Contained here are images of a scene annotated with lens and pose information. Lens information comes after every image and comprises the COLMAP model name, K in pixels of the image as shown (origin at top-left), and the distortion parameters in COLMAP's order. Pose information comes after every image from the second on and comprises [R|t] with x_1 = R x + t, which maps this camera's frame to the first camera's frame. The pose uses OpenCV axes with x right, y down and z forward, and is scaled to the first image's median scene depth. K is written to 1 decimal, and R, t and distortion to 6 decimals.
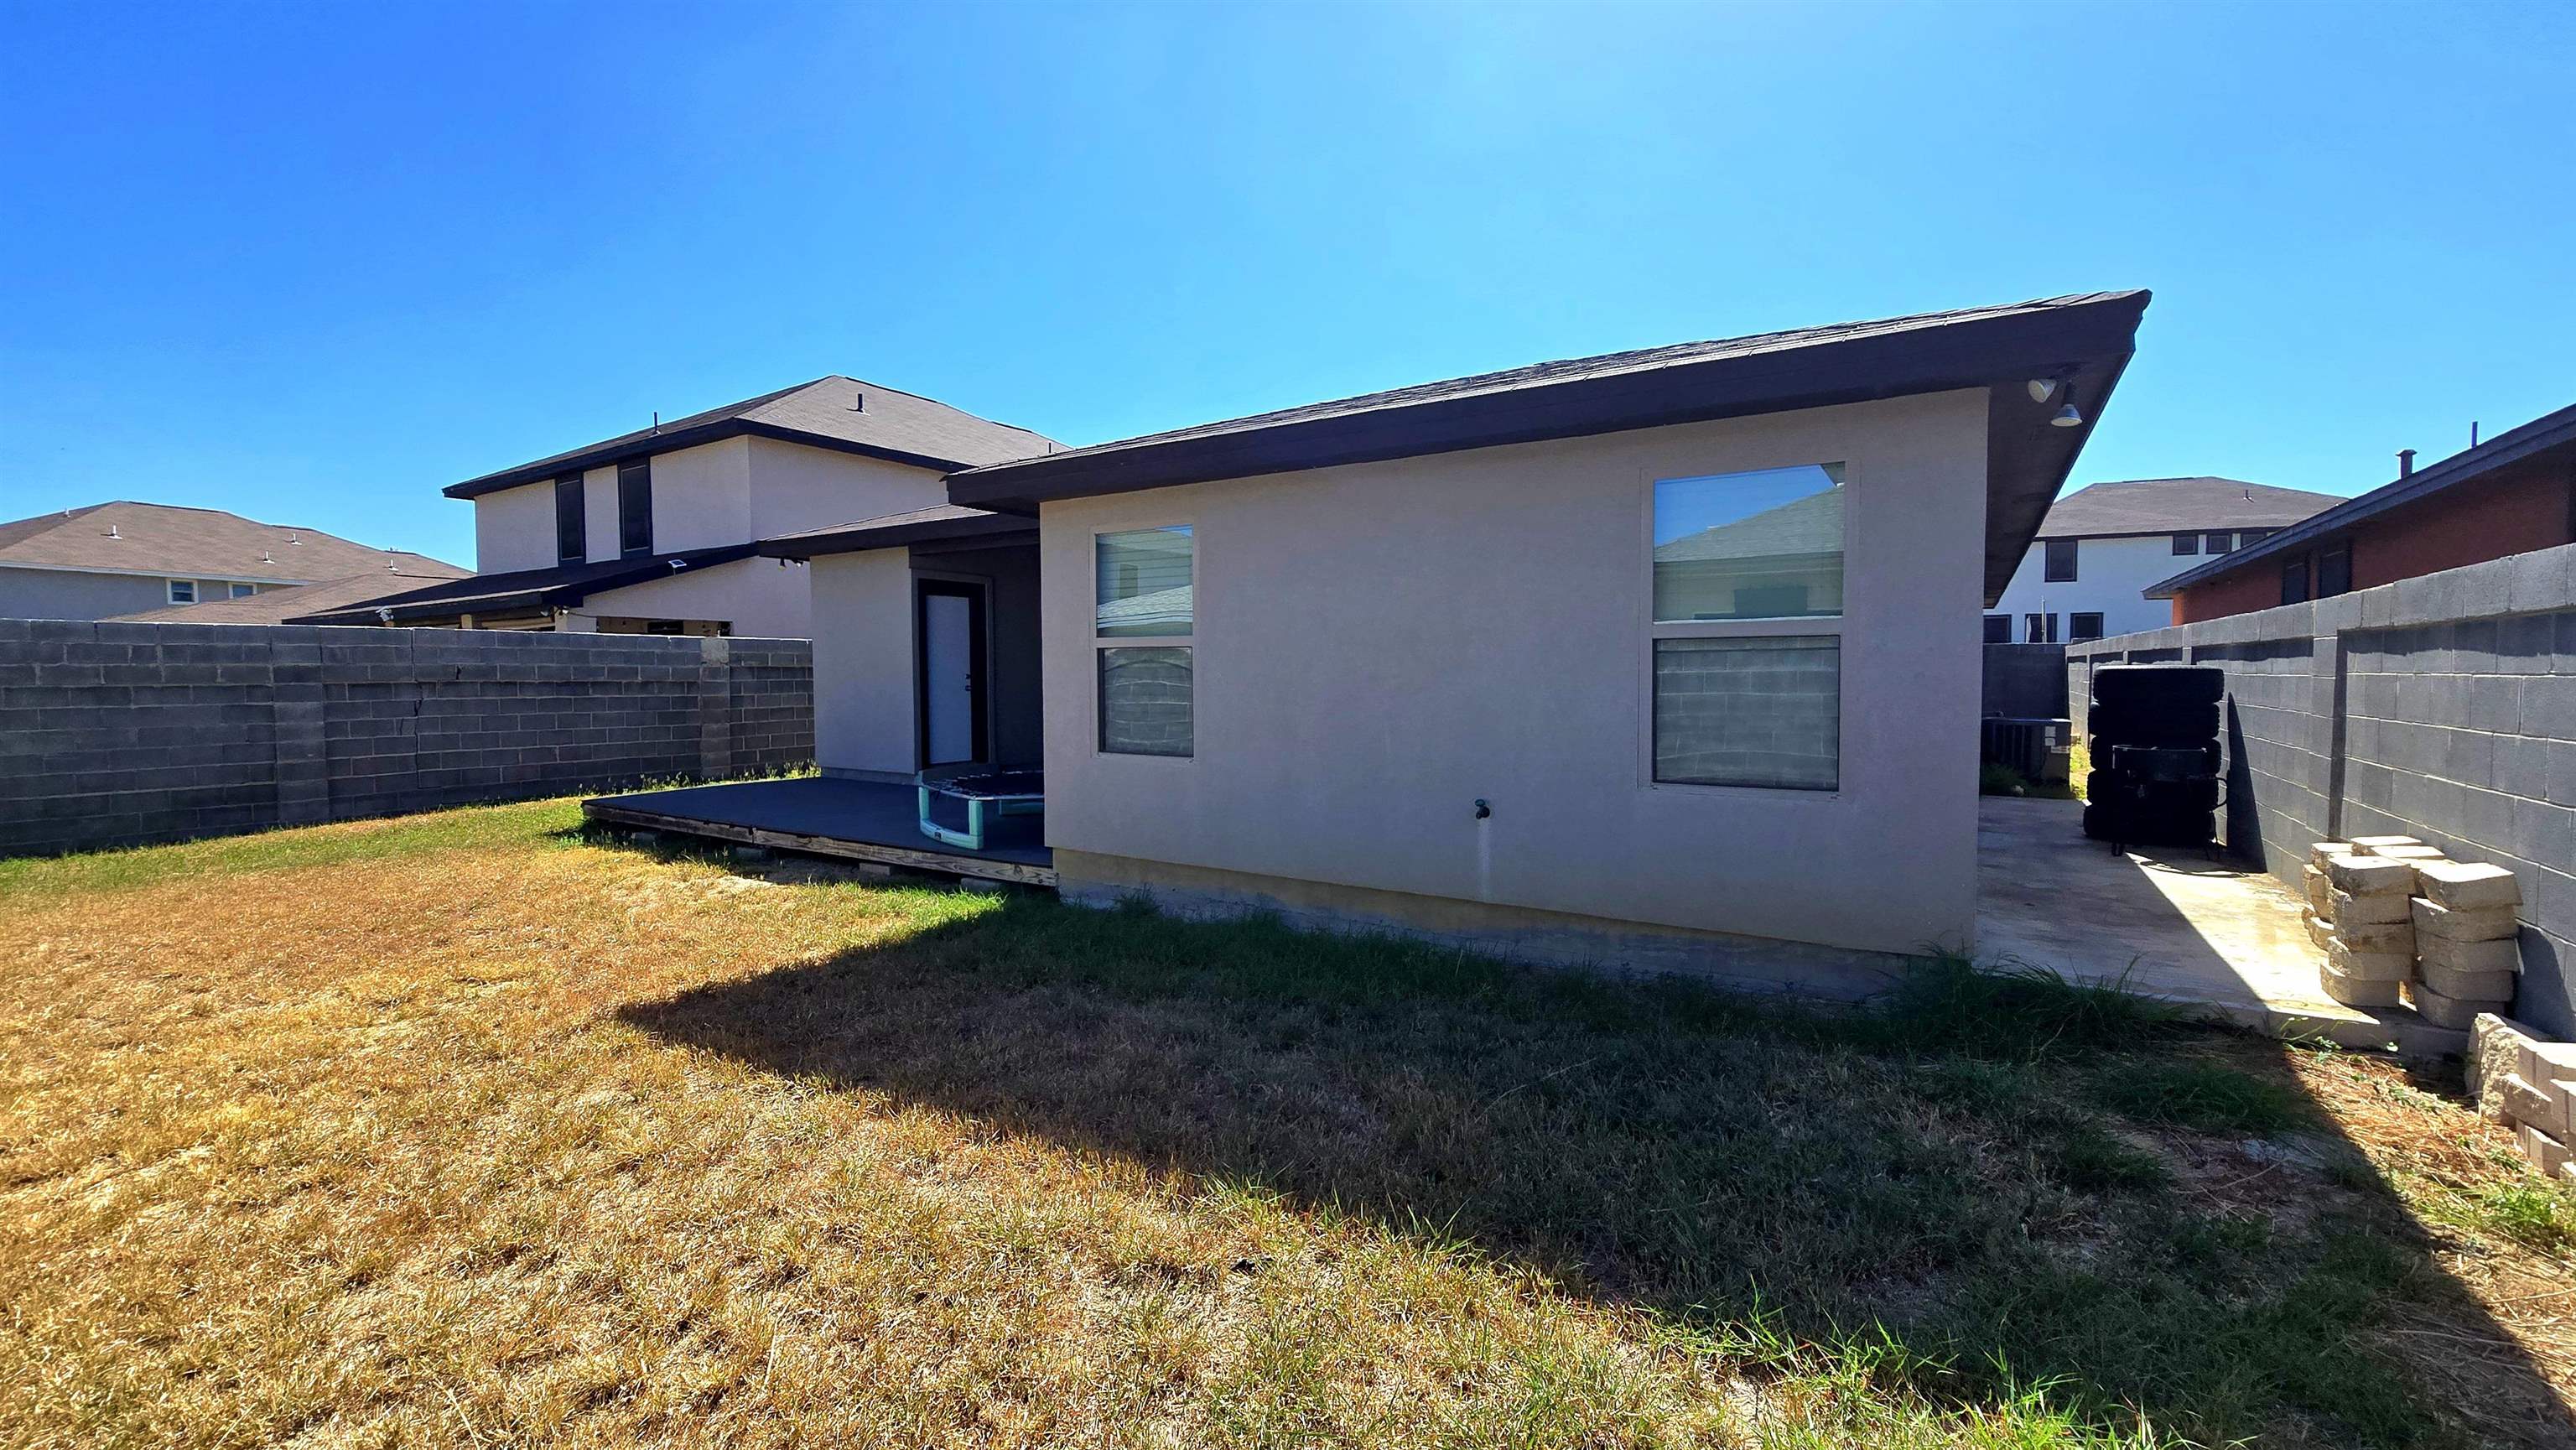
lens RADIAL K [[1041.7, 0, 1288.0], [0, 1041.7, 725.0], [0, 0, 1]] dist [0.000090, -0.000011]
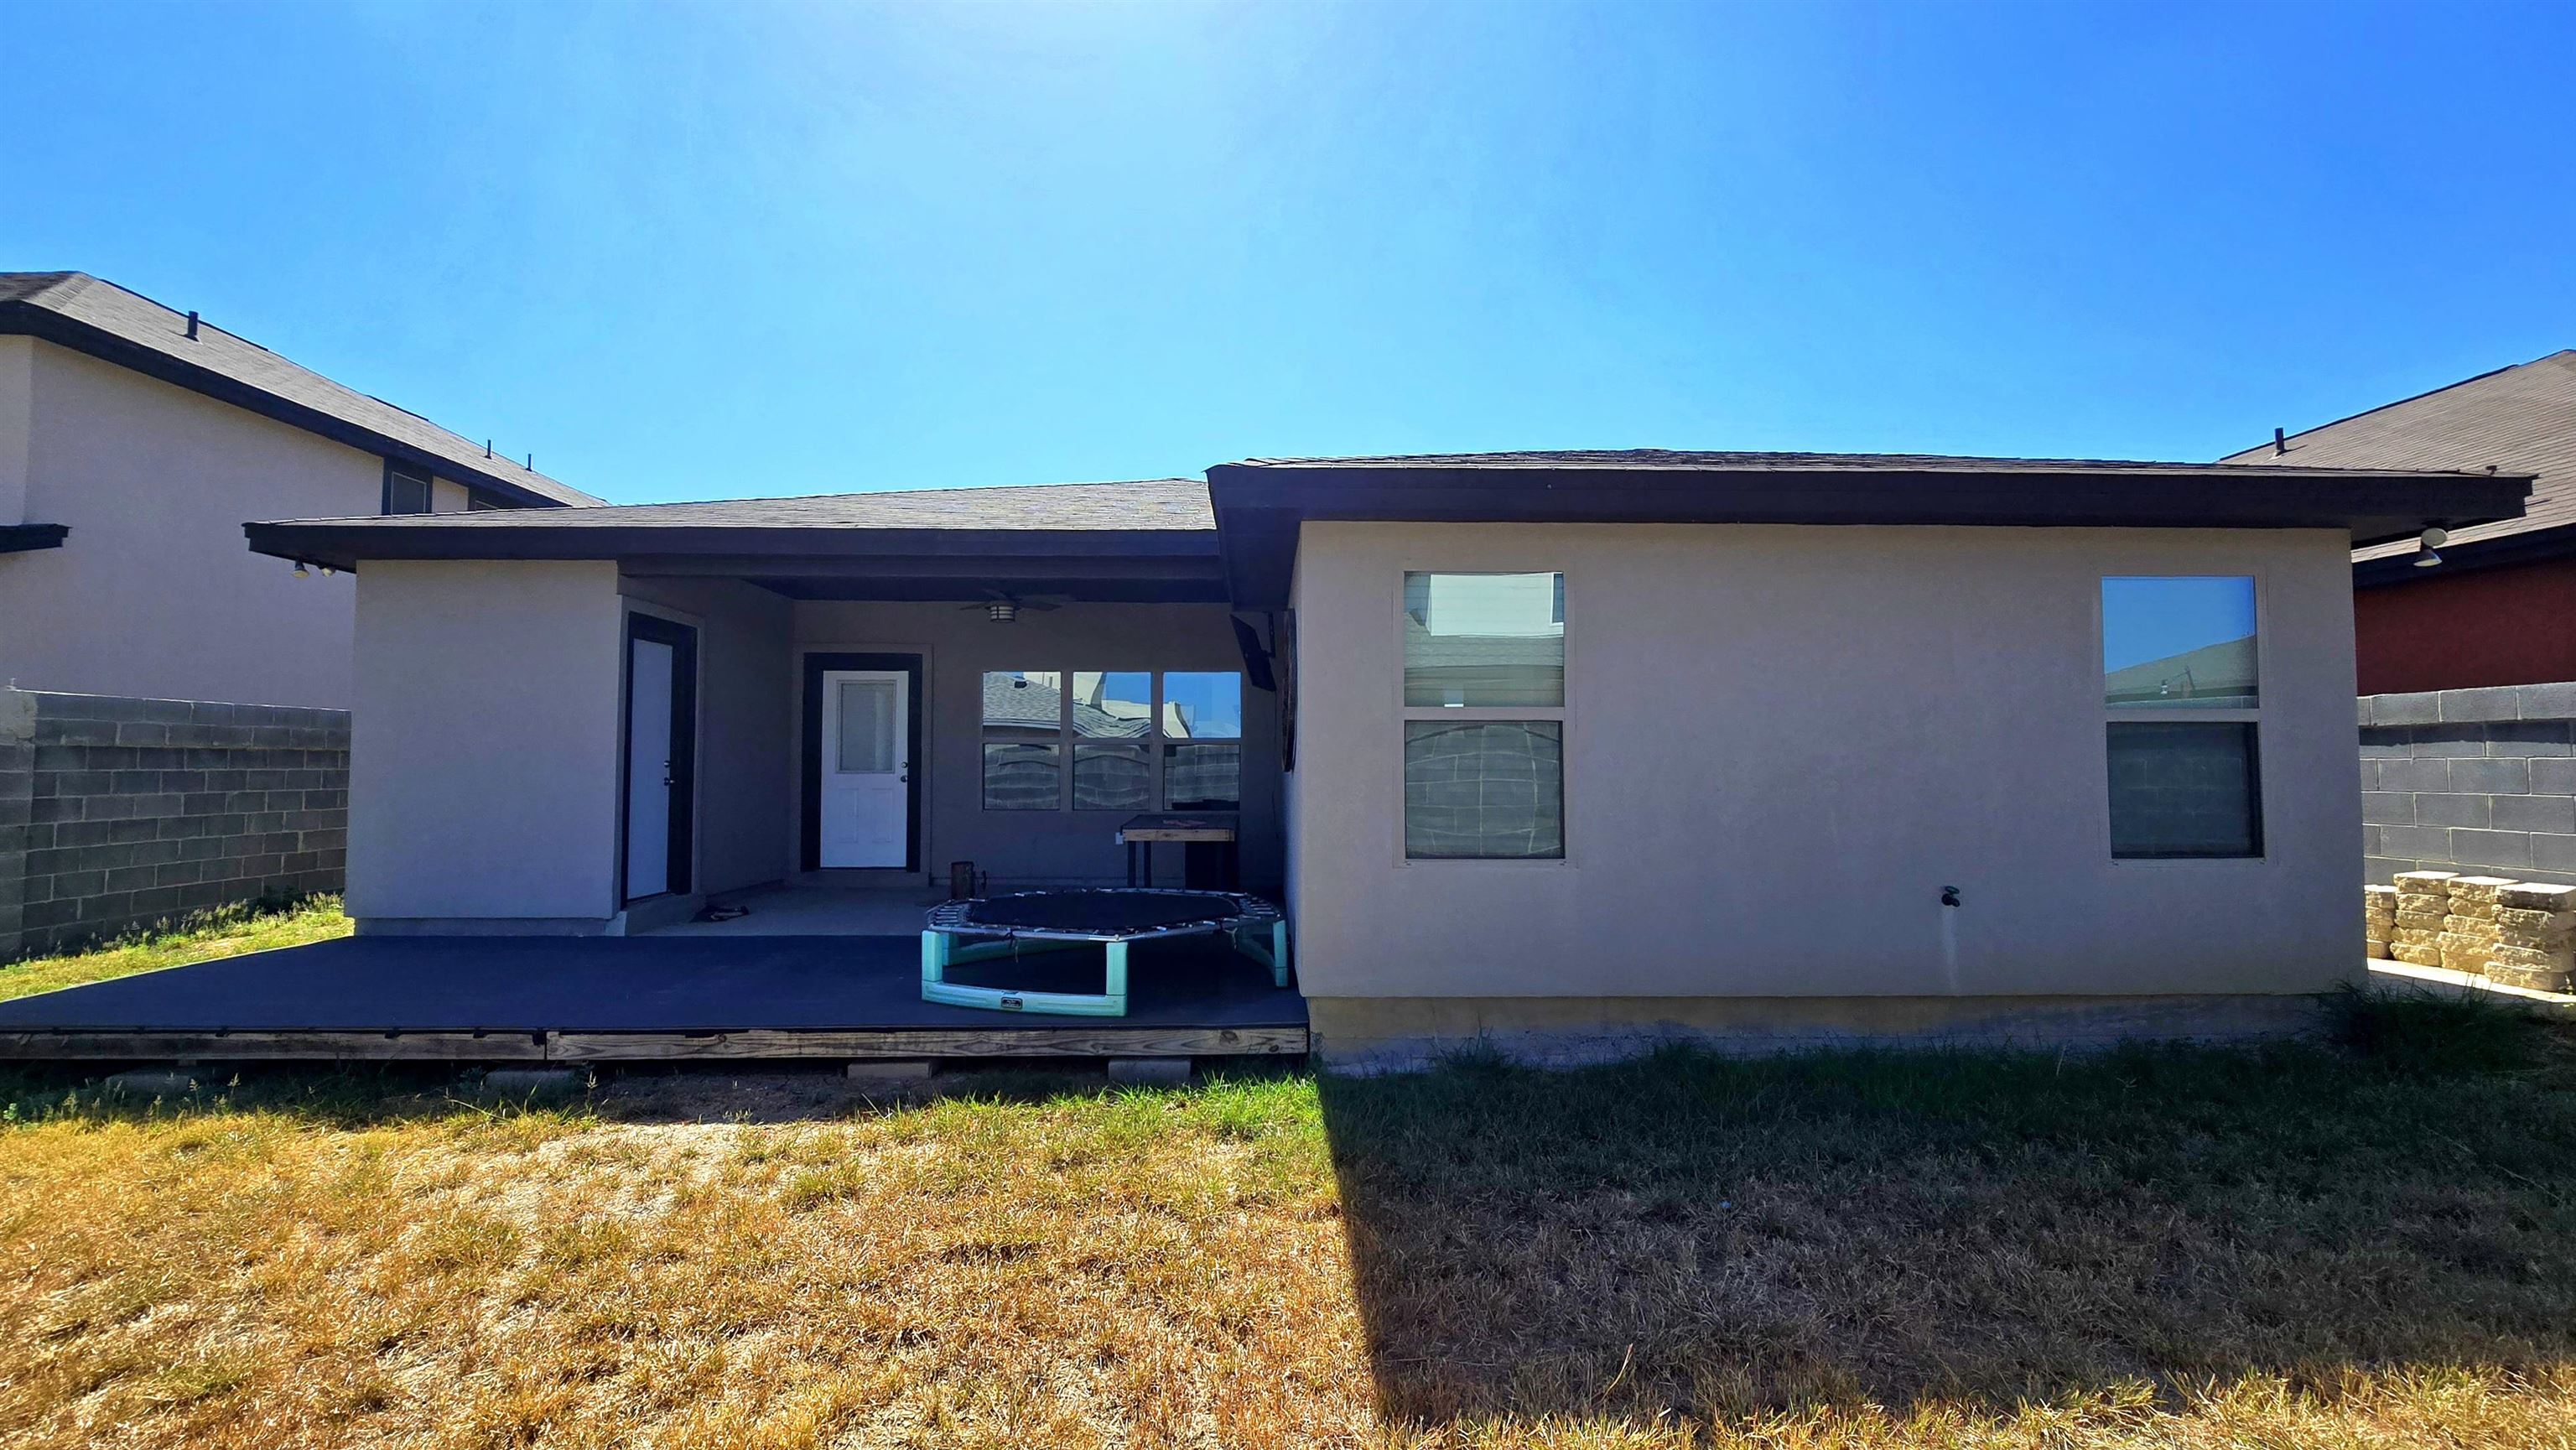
lens RADIAL K [[1096.3, 0, 1288.0], [0, 1096.3, 725.0], [0, 0, 1]] dist [-0.003654, 0.000214]
pose [[0.832145, 0.021967, 0.554123, -0.659314], [0.026559, 0.996490, -0.079389, -0.009467], [-0.553921, 0.080781, 0.828641, 0.368324]]
